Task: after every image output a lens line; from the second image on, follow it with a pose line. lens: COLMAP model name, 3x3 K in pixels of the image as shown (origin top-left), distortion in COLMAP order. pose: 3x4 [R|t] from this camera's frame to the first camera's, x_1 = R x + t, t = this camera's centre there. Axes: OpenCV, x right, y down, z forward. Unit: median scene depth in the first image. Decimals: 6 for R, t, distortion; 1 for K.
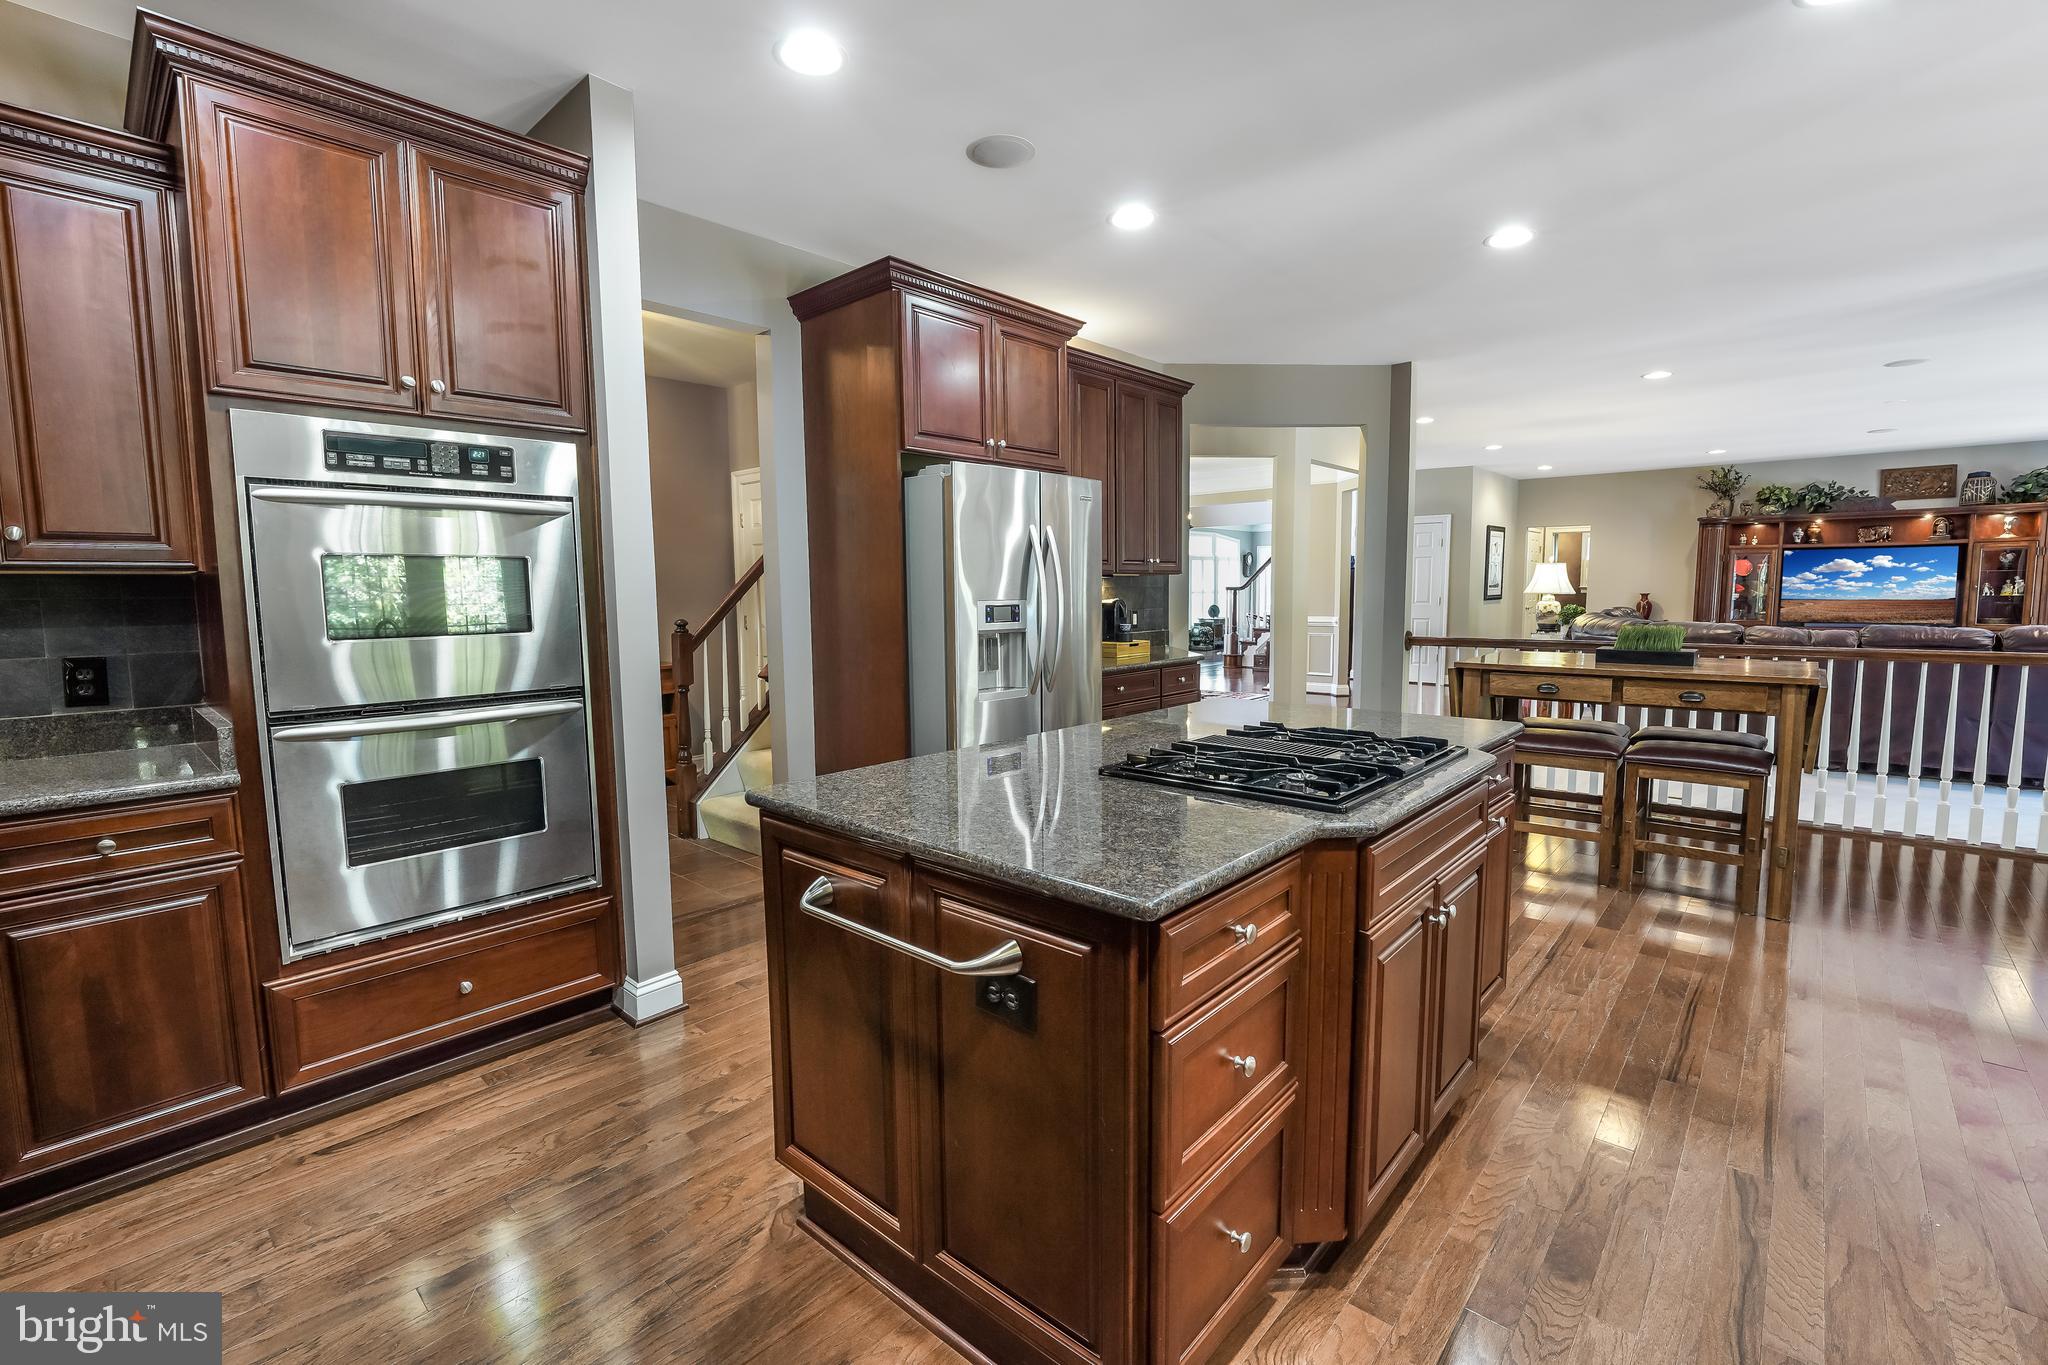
lens RADIAL K [[894.0, 0, 1024.5], [0, 894.0, 675.5], [0, 0, 1]] dist [-0.011982, 0.000073]
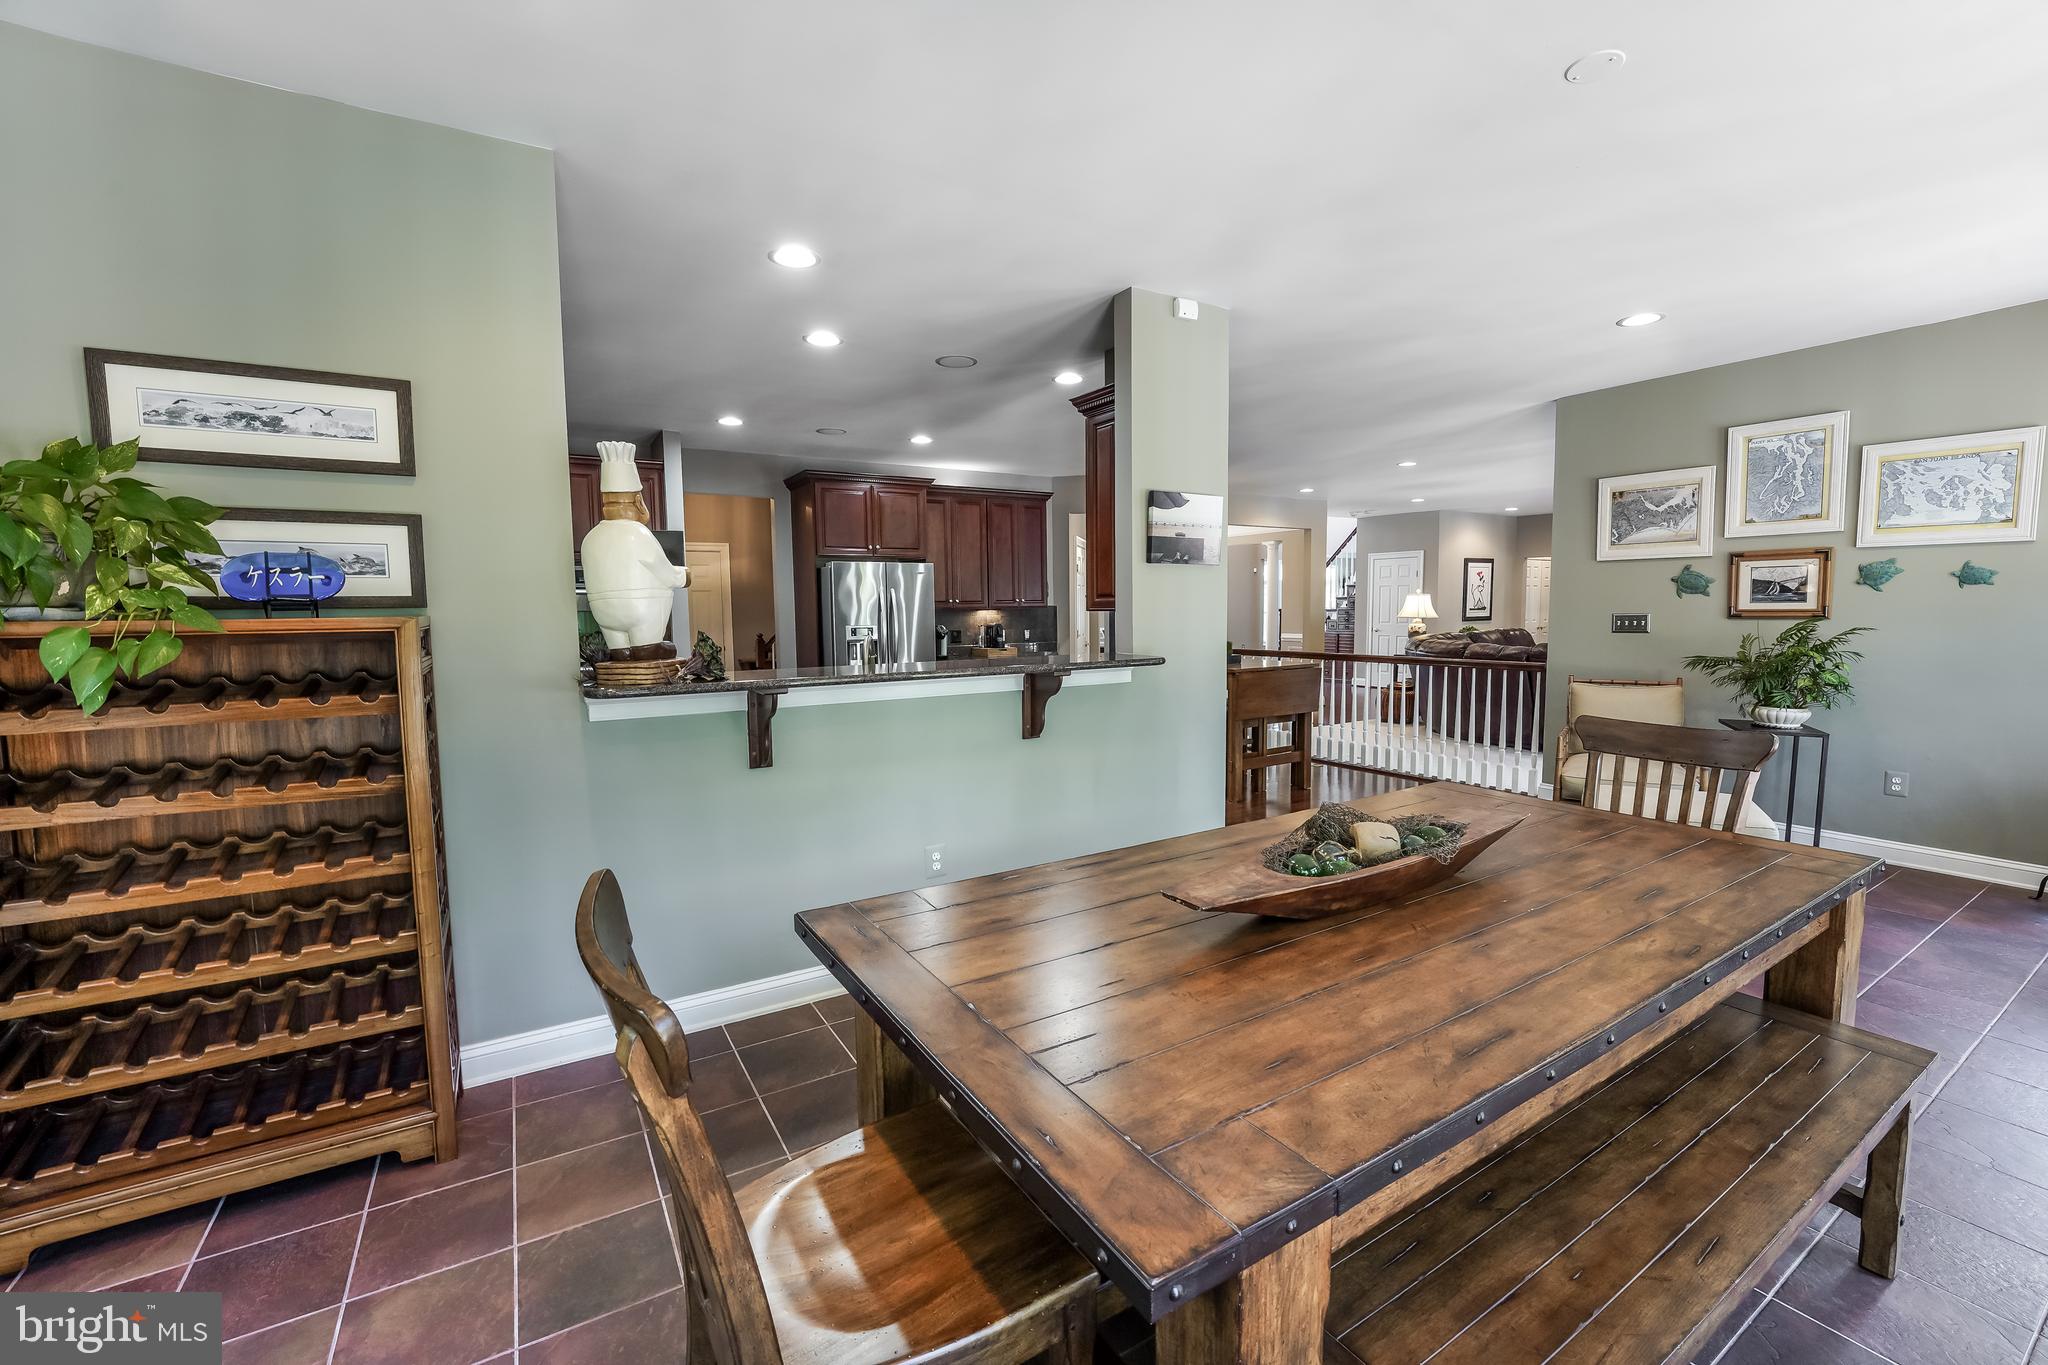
lens RADIAL K [[835.7, 0, 1024.0], [0, 835.7, 682.5], [0, 0, 1]] dist [-0.026386, 0.000955]
pose [[0.956410, 0.024878, -0.290965, 0.852614], [-0.025367, 0.999676, 0.002092, 0.031318], [0.290923, 0.005380, 0.956731, -0.699523]]
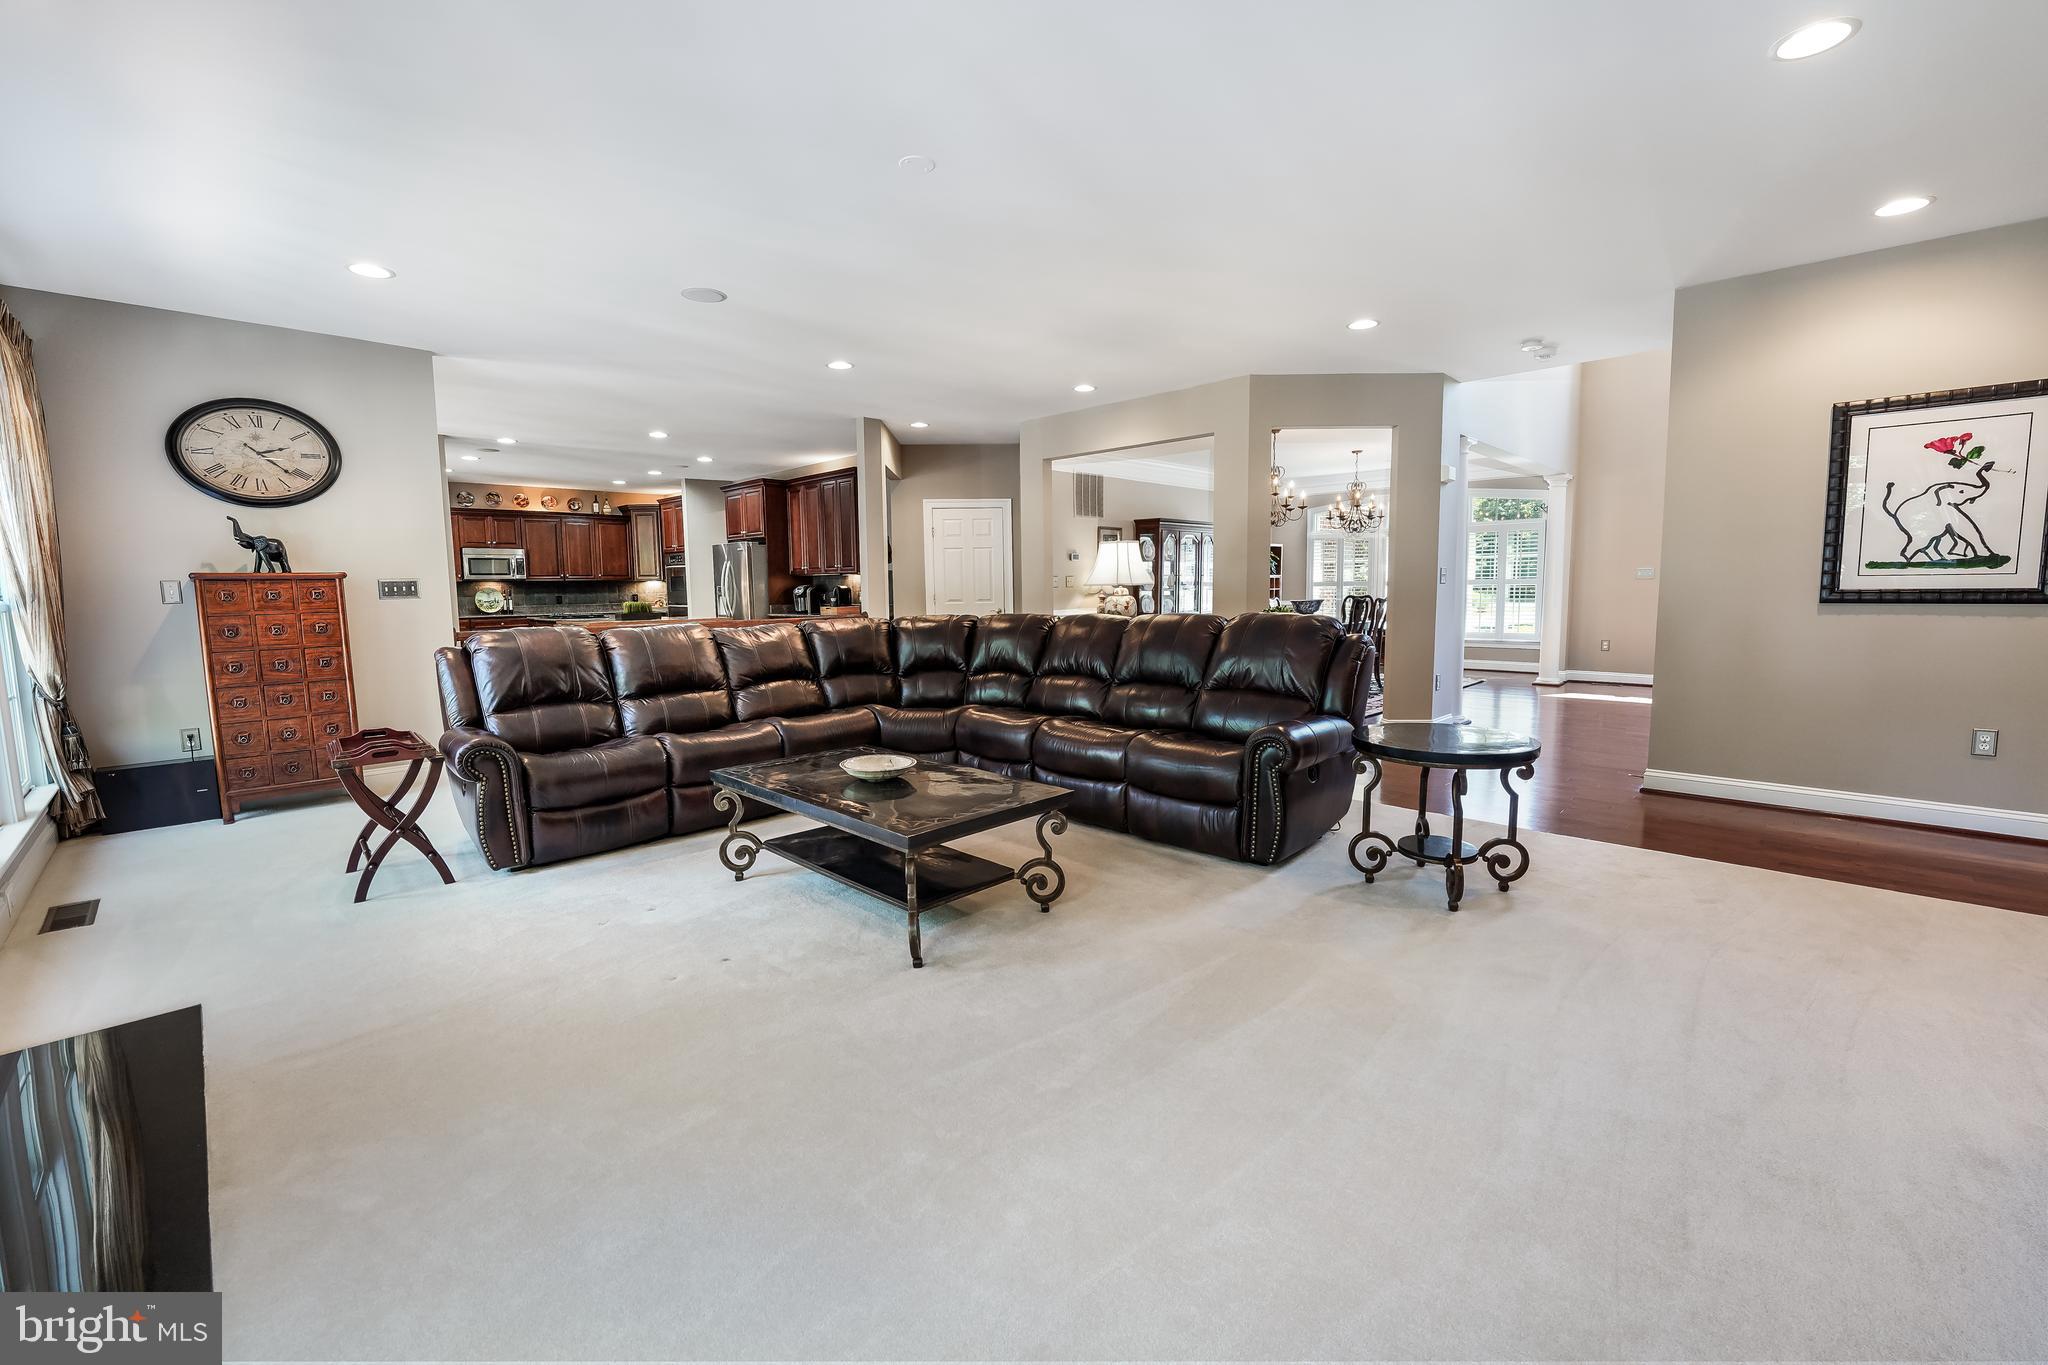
lens RADIAL K [[835.7, 0, 1024.0], [0, 835.7, 682.5], [0, 0, 1]] dist [-0.026386, 0.000955]
pose [[-0.049376, 0.126287, -0.990764, 2.801447], [-0.083708, 0.987961, 0.130101, -0.214528], [0.995266, 0.089358, -0.038210, 2.174513]]
